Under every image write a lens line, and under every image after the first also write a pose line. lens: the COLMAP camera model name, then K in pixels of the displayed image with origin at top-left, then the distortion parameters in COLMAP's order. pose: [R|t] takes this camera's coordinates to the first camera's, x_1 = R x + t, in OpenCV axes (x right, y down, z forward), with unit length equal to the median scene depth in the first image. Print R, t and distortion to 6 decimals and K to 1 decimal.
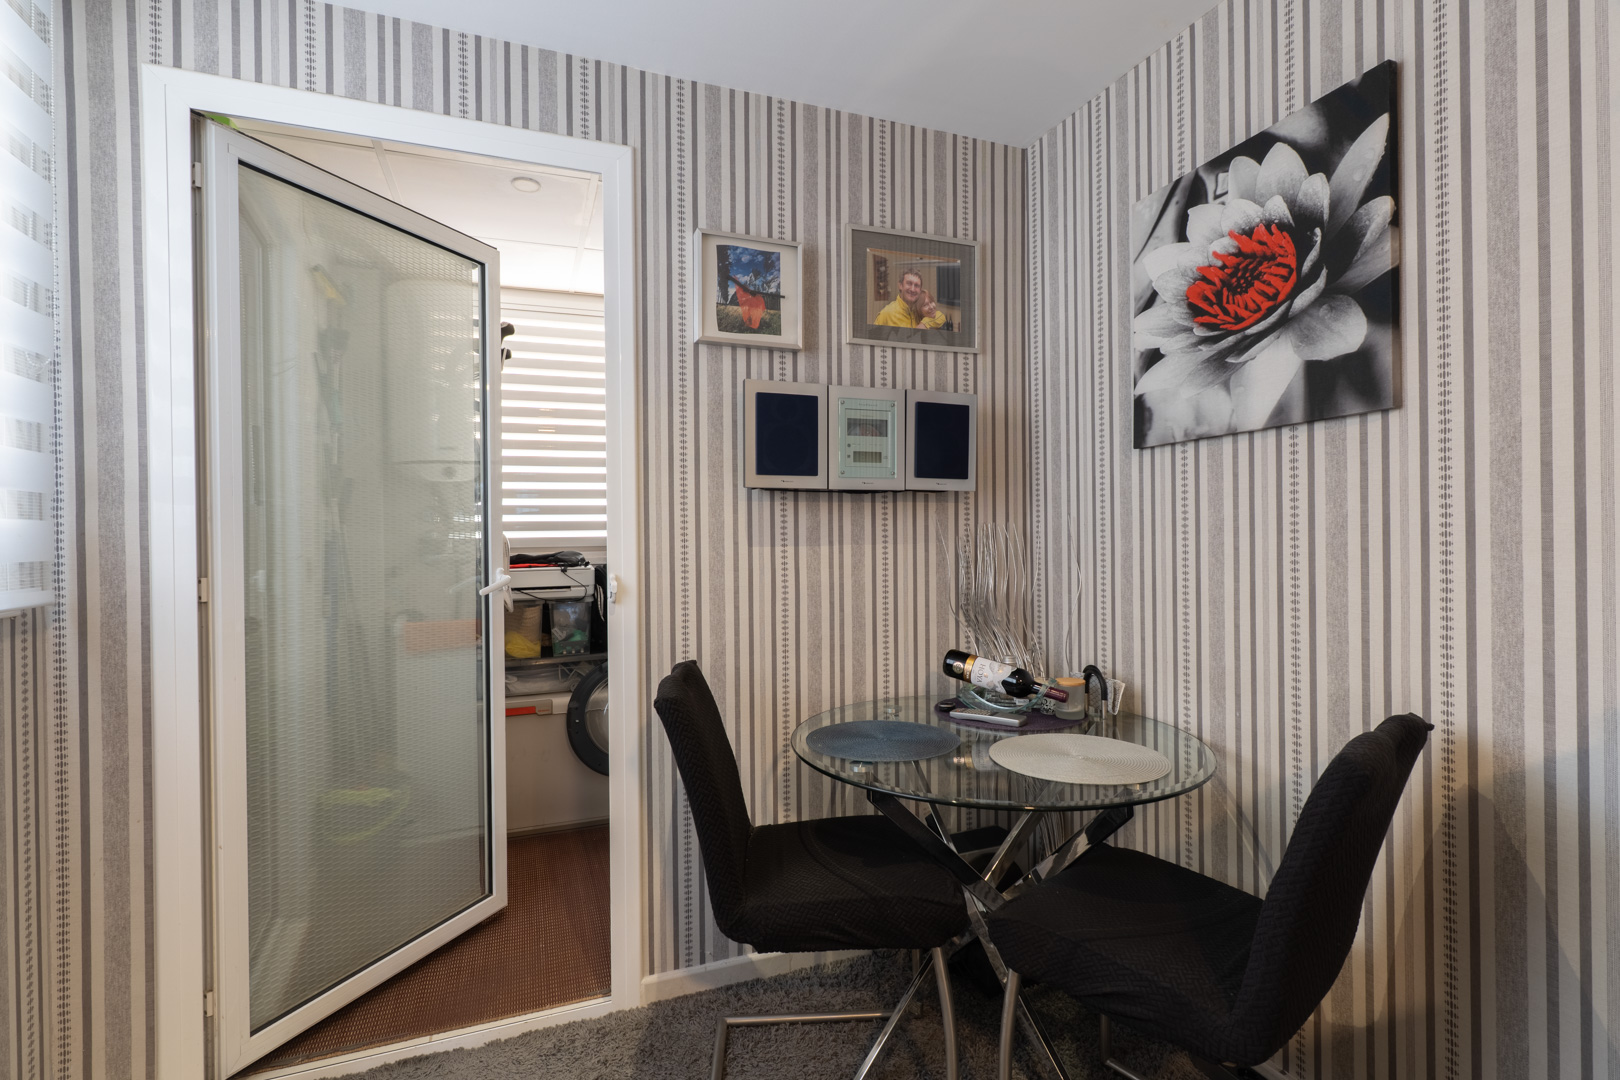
lens RADIAL K [[775.0, 0, 812.6], [0, 775.0, 535.7], [0, 0, 1]] dist [0.002627, -0.001437]
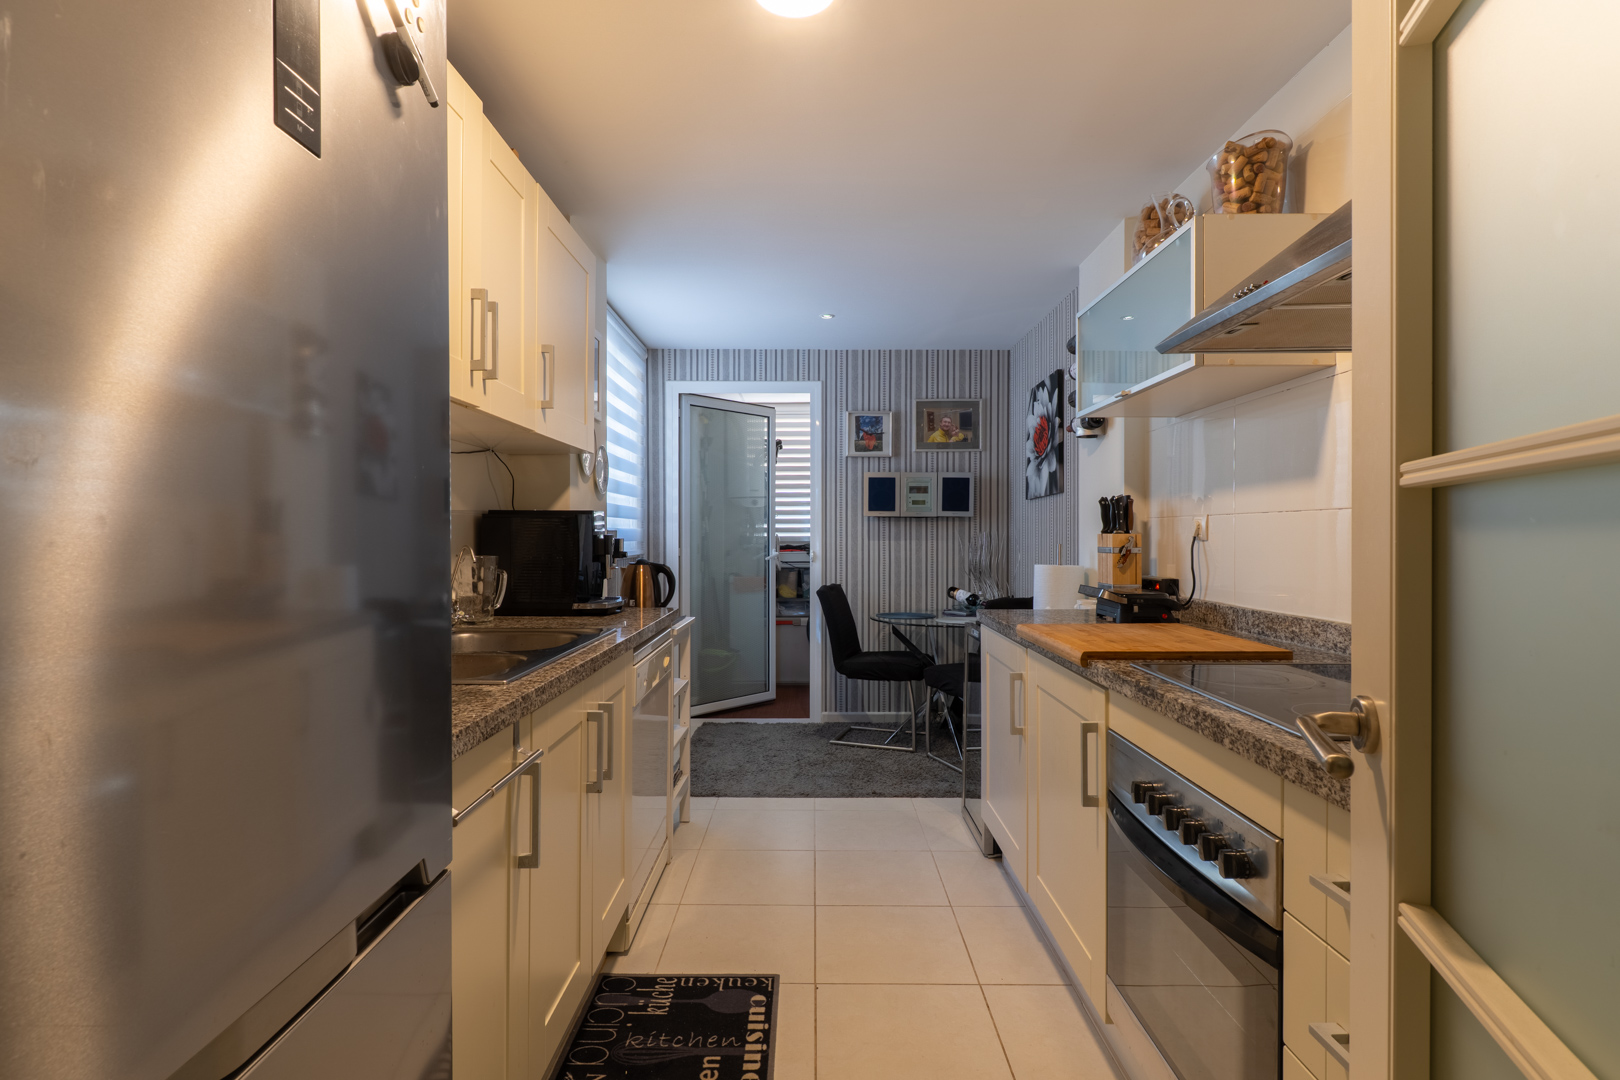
lens RADIAL K [[775.0, 0, 815.3], [0, 775.0, 534.4], [0, 0, 1]] dist [0.002627, -0.001437]
pose [[0.936299, 0.010385, -0.351049, 0.687354], [-0.012049, 0.999924, -0.002555, 0.003185], [0.350996, 0.006622, 0.936354, -1.469373]]
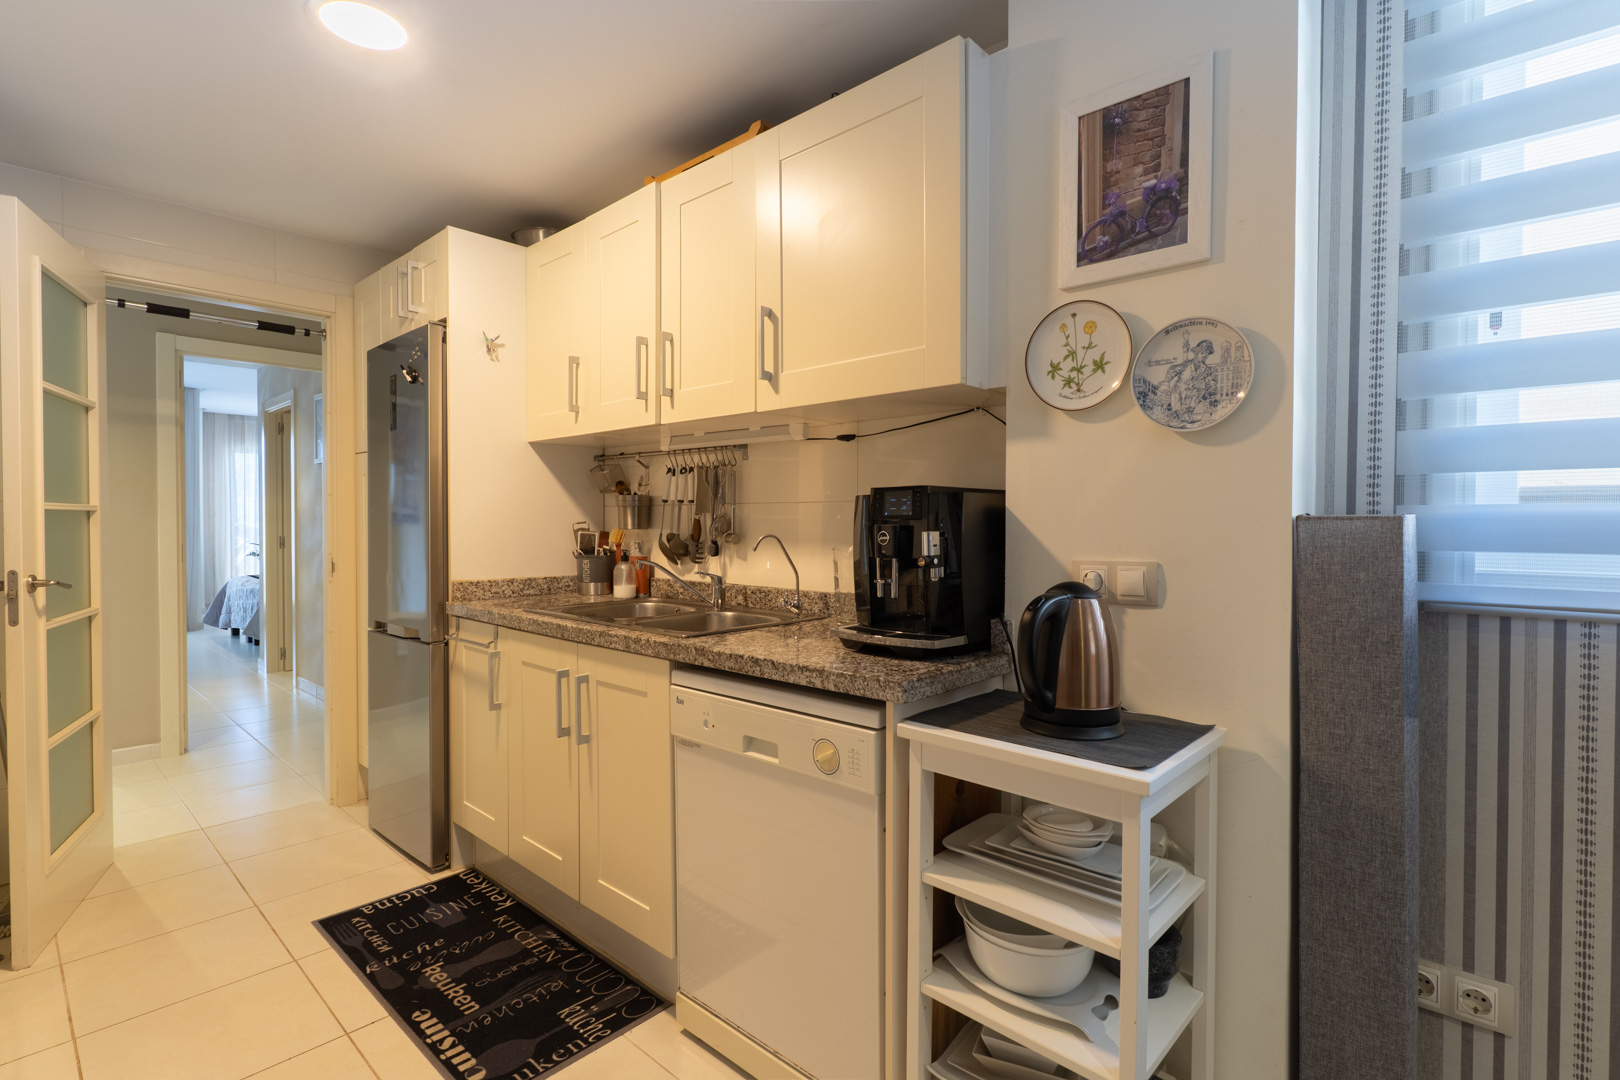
lens RADIAL K [[775.0, 0, 804.3], [0, 775.0, 527.1], [0, 0, 1]] dist [0.002627, -0.001437]
pose [[-0.899349, 0.009940, -0.437119, 0.275667], [0.003357, 0.999869, 0.015829, -0.006649], [0.437219, 0.012768, -0.899264, 0.549638]]
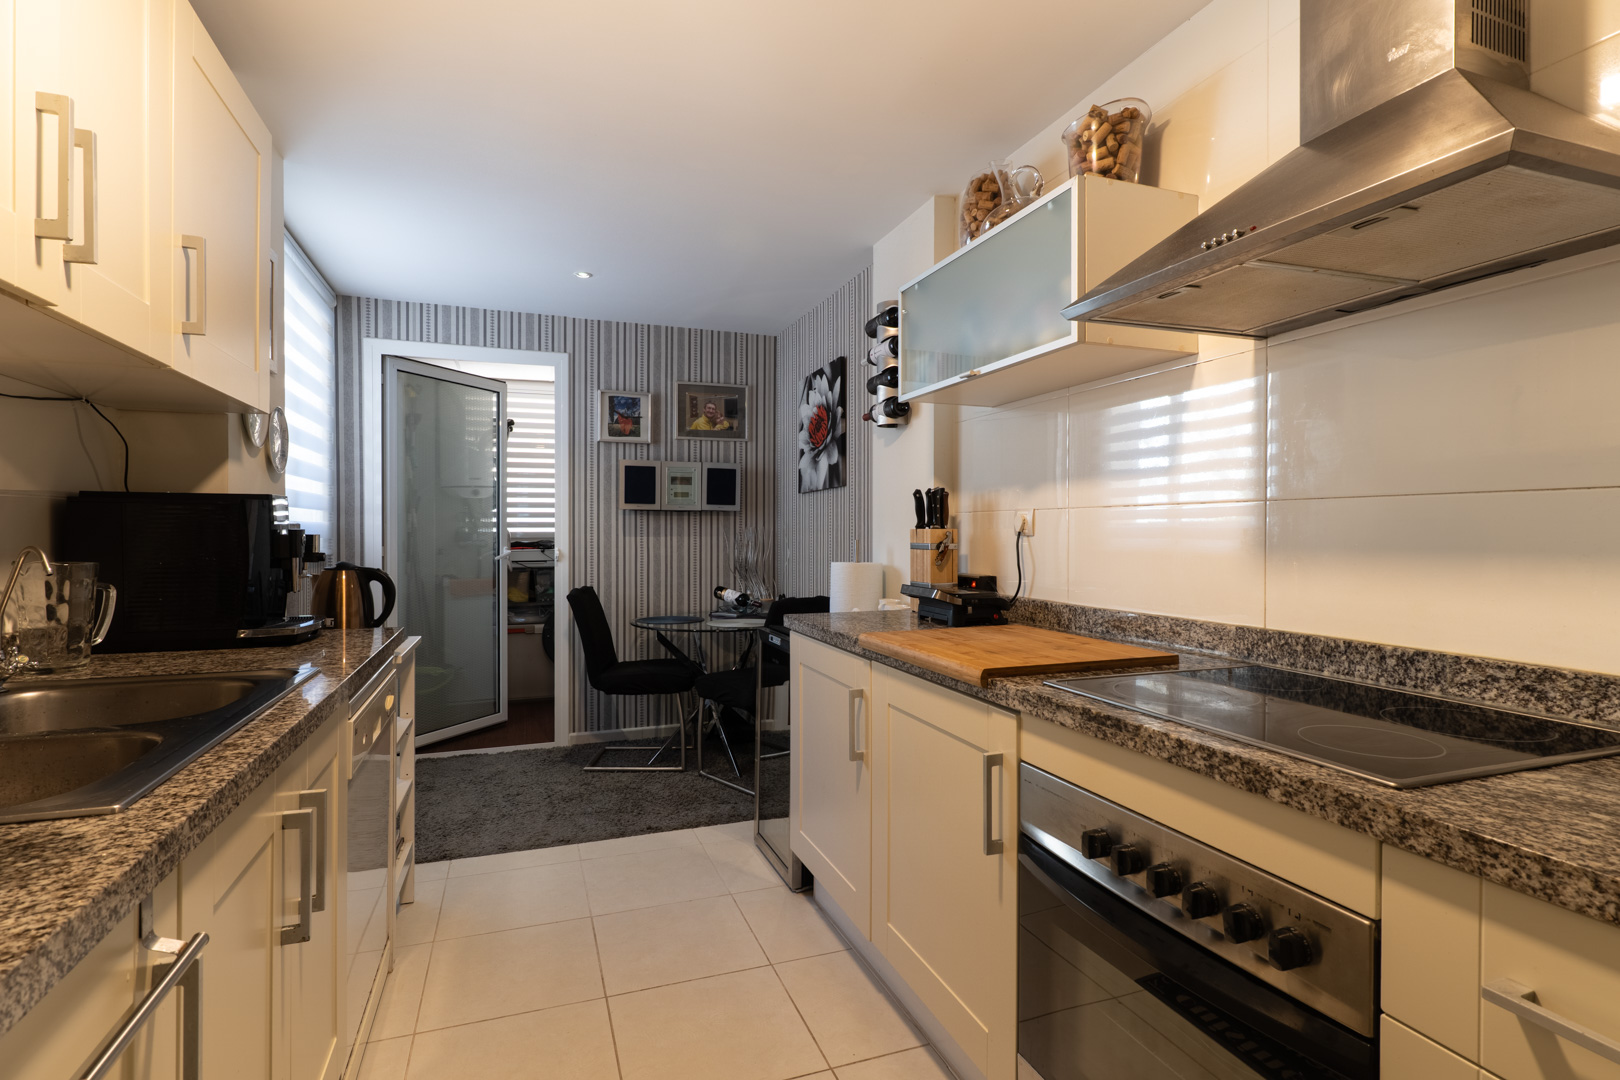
lens RADIAL K [[775.0, 0, 818.9], [0, 775.0, 535.0], [0, 0, 1]] dist [0.002627, -0.001437]
pose [[0.999941, 0.010735, 0.001559, 0.512767], [-0.010734, 0.999942, -0.000286, 0.004683], [-0.001562, 0.000269, 0.999999, -1.281257]]
